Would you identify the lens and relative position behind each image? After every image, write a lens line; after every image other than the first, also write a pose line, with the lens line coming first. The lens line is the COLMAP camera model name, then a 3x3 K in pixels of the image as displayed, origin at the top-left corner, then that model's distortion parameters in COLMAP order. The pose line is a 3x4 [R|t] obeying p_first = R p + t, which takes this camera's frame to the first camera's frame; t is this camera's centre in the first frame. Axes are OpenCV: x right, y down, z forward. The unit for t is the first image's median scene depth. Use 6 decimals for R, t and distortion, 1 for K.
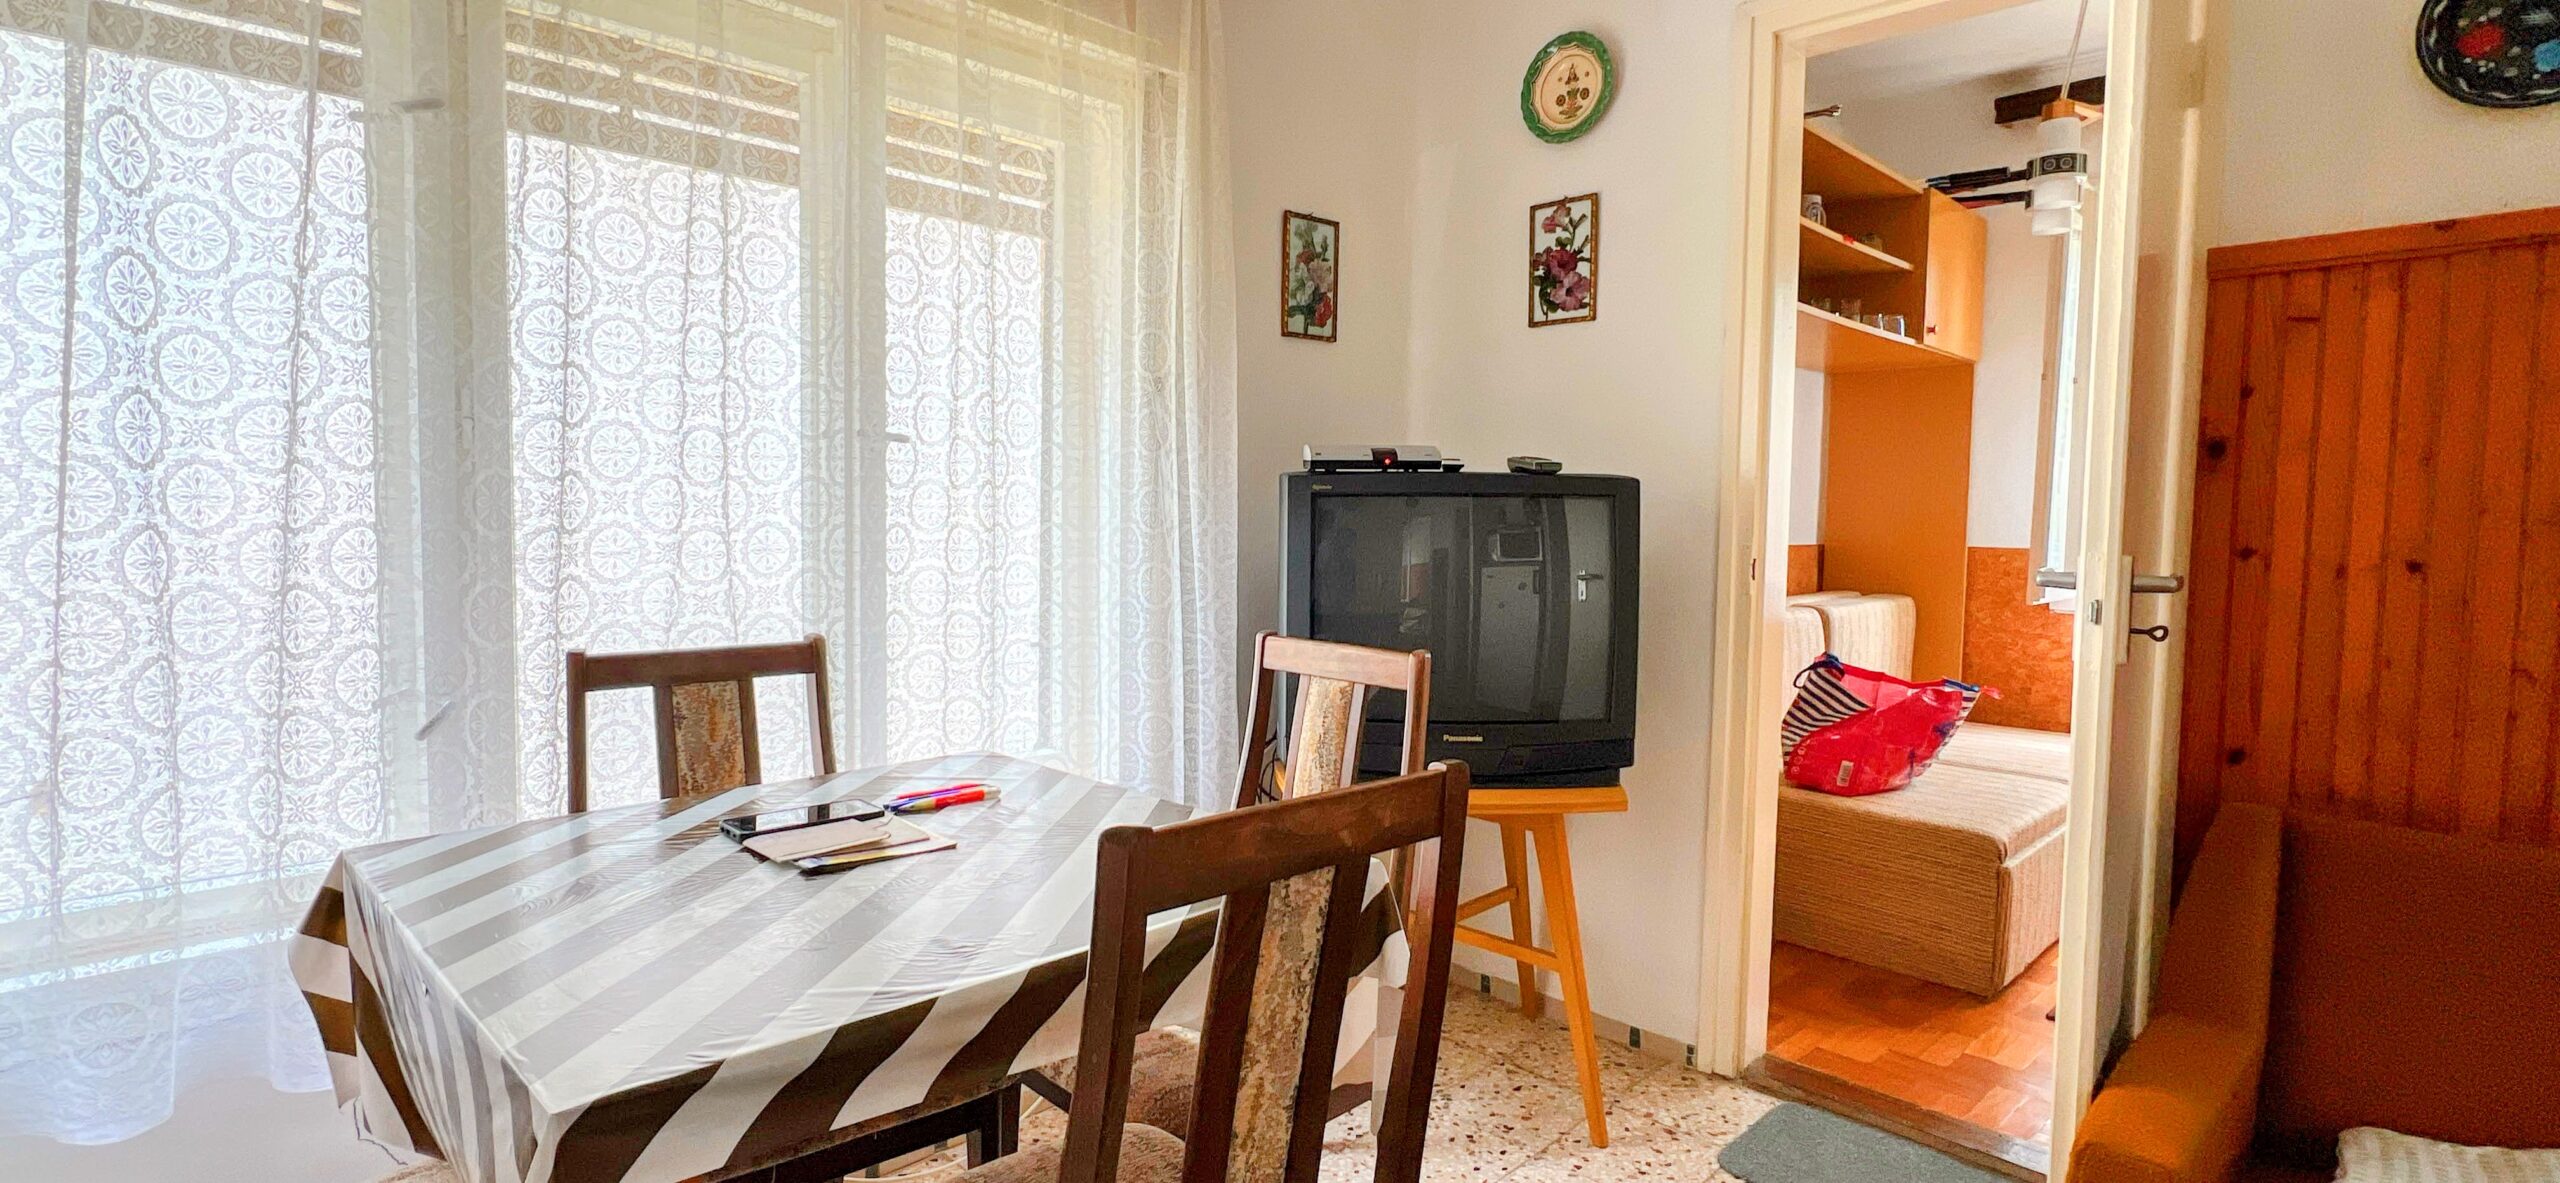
lens RADIAL K [[1195.8, 0, 1267.6], [0, 1195.8, 575.2], [0, 0, 1]] dist [0.000734, 0.000345]
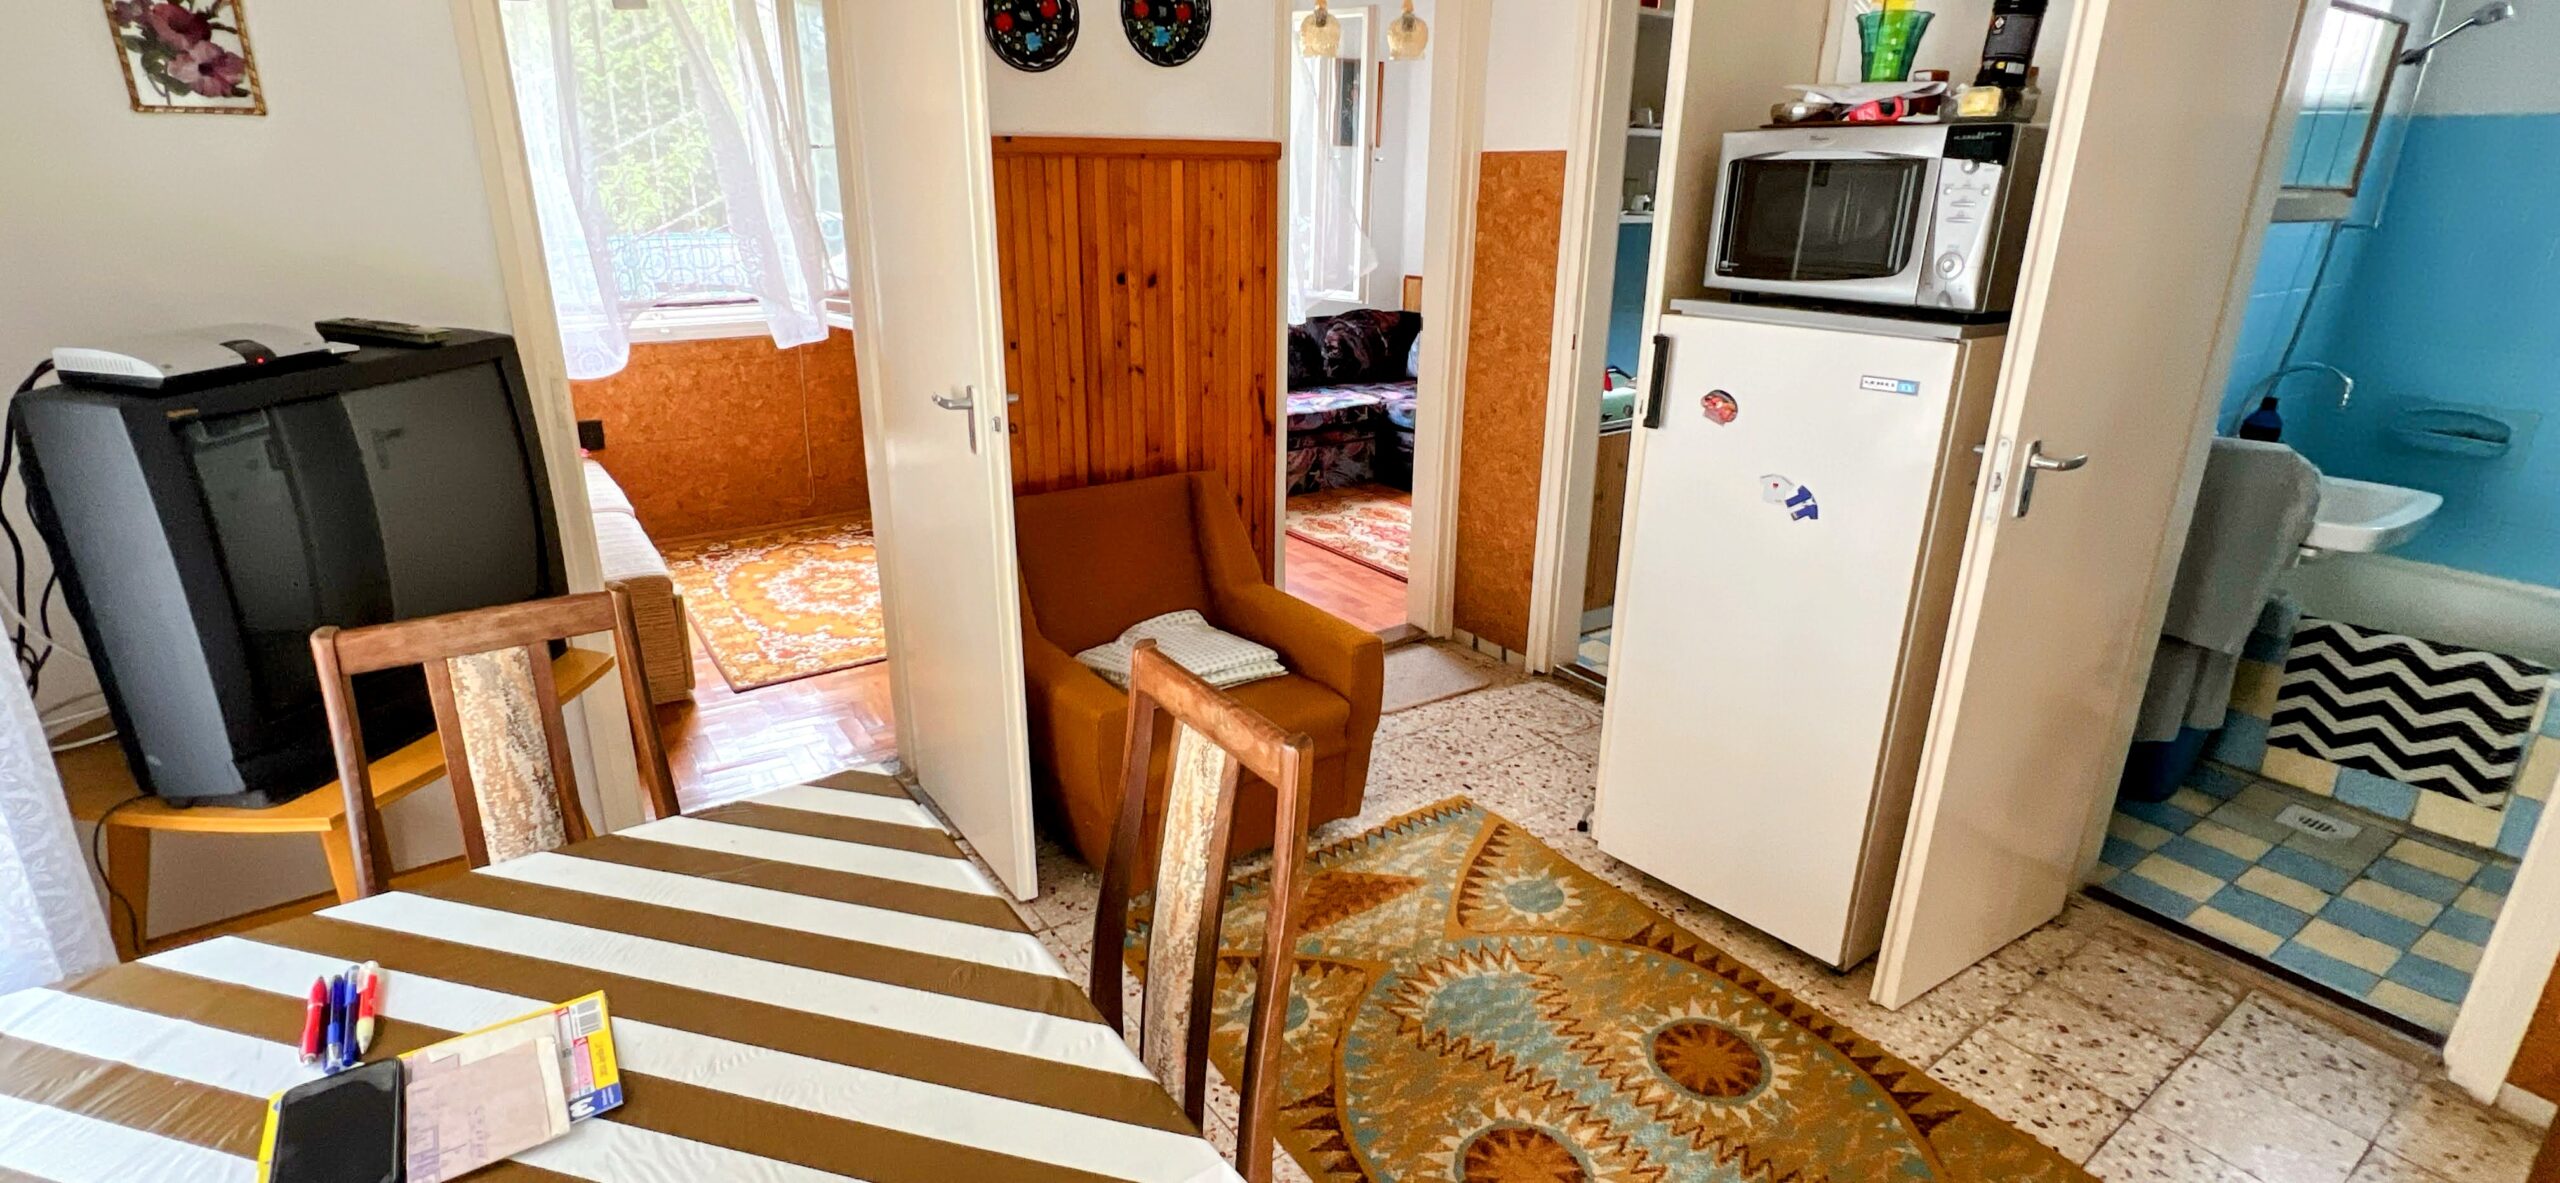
lens RADIAL K [[1195.8, 0, 1286.2], [0, 1195.8, 583.0], [0, 0, 1]] dist [0.000734, 0.000345]
pose [[0.155093, -0.333735, 0.929821, -0.515441], [0.045879, 0.942627, 0.330679, -0.175452], [-0.986834, -0.008626, 0.161507, 0.246214]]
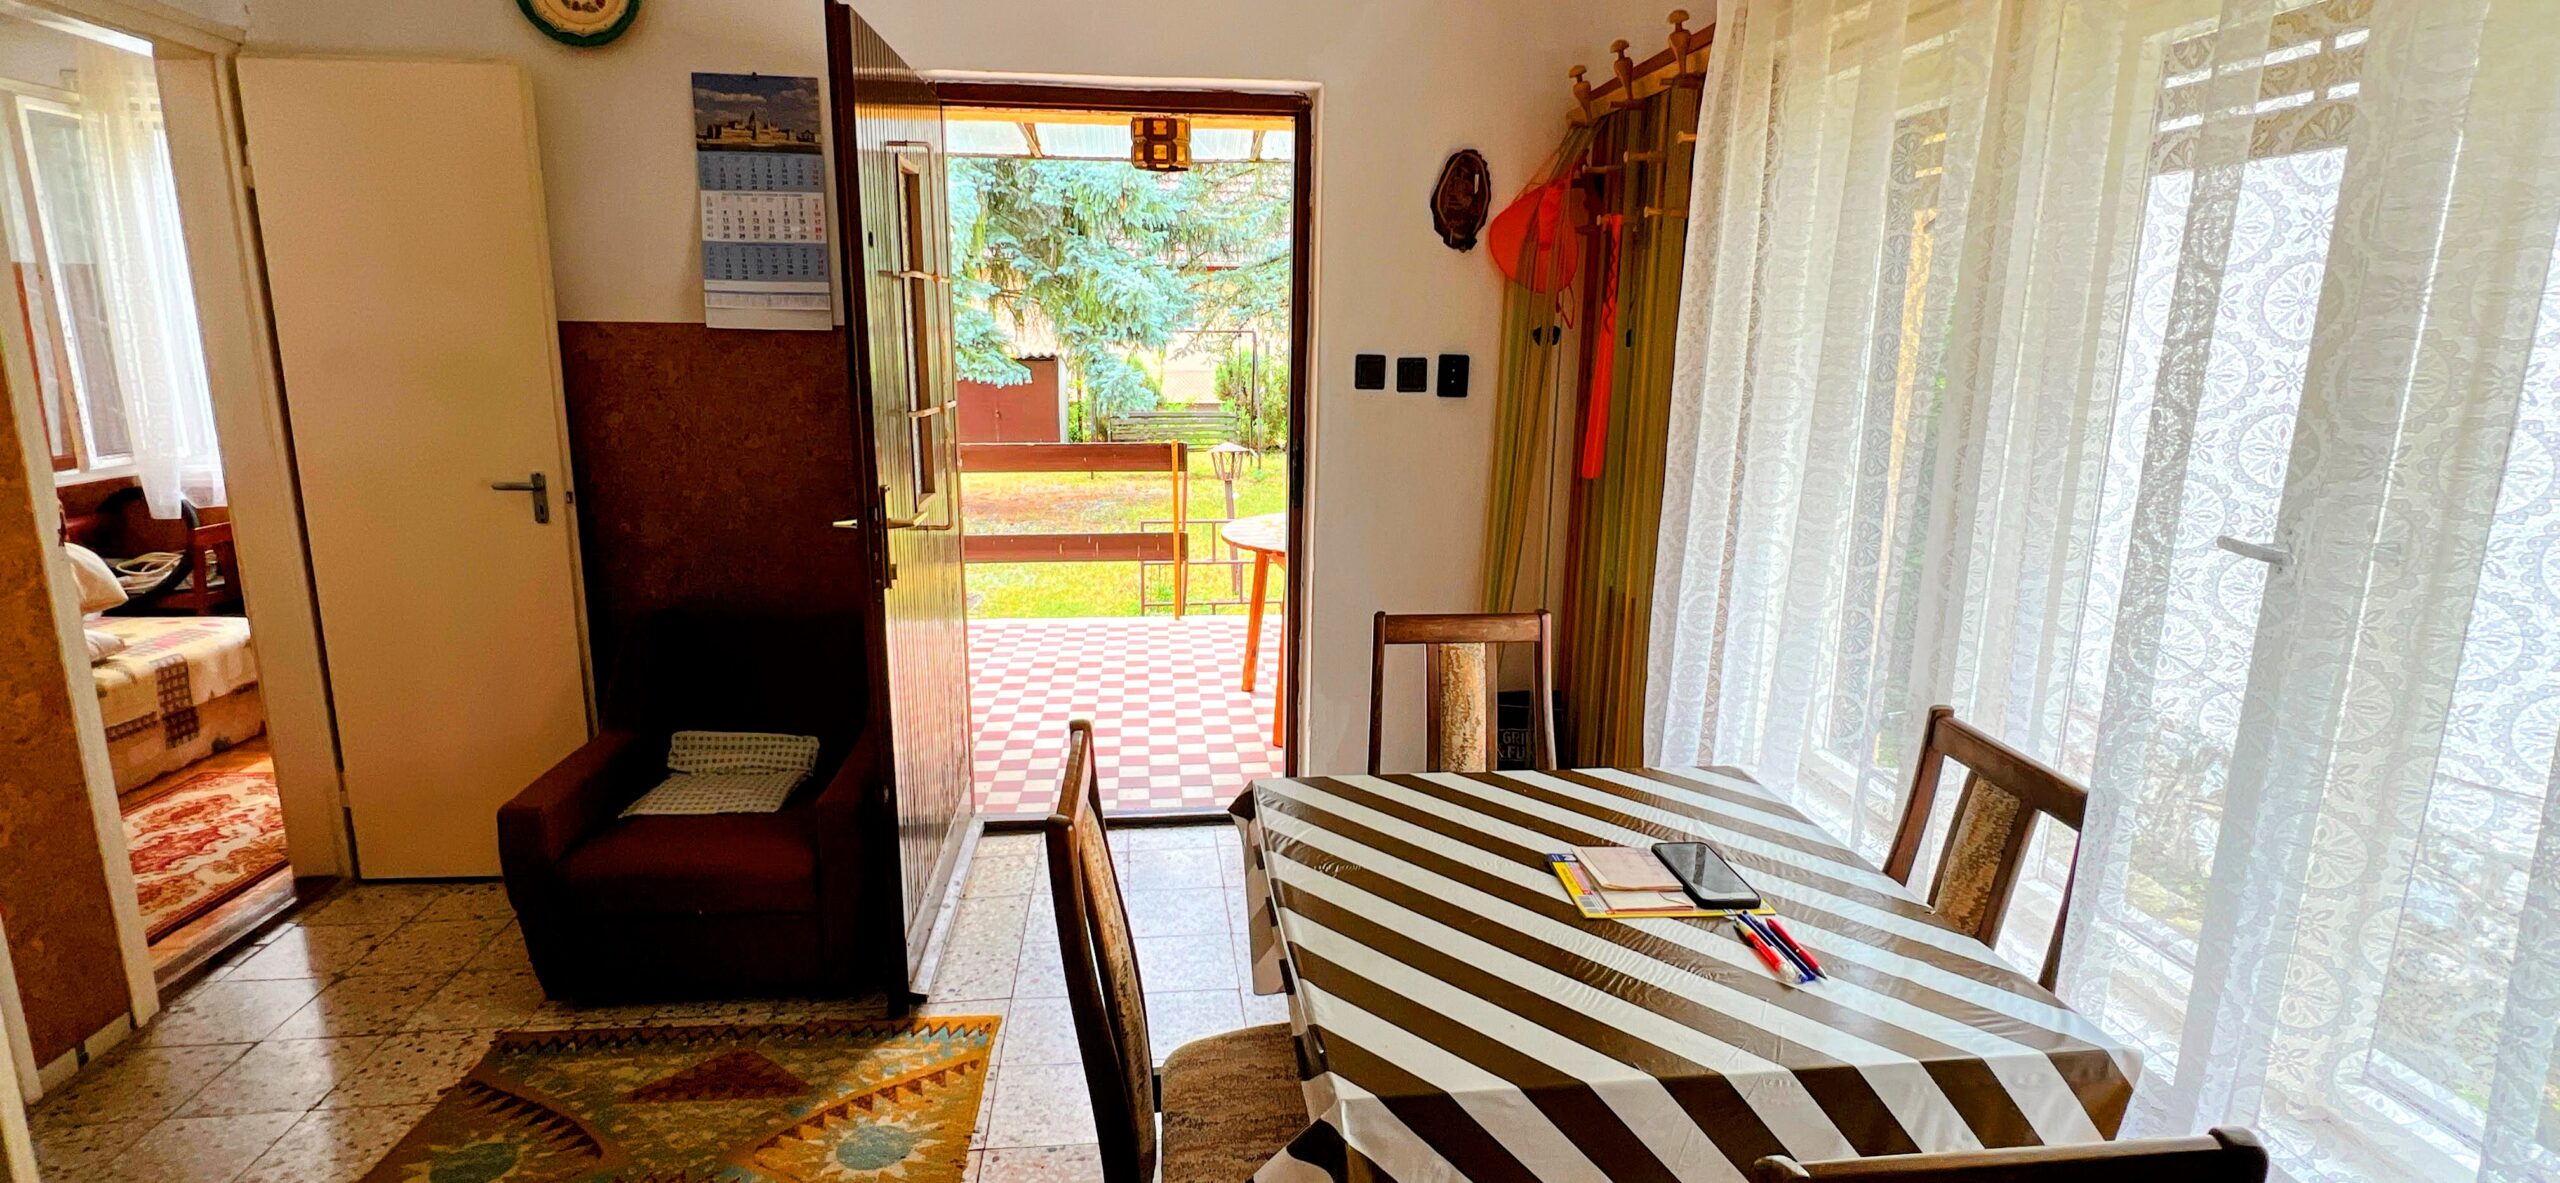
lens RADIAL K [[1195.8, 0, 1280.0], [0, 1195.8, 582.6], [0, 0, 1]] dist [0.000734, 0.000345]
pose [[-0.612369, 0.145224, -0.777119, 0.421873], [-0.064036, 0.970642, 0.231849, -0.181977], [0.787974, 0.191741, -0.585091, 0.817263]]
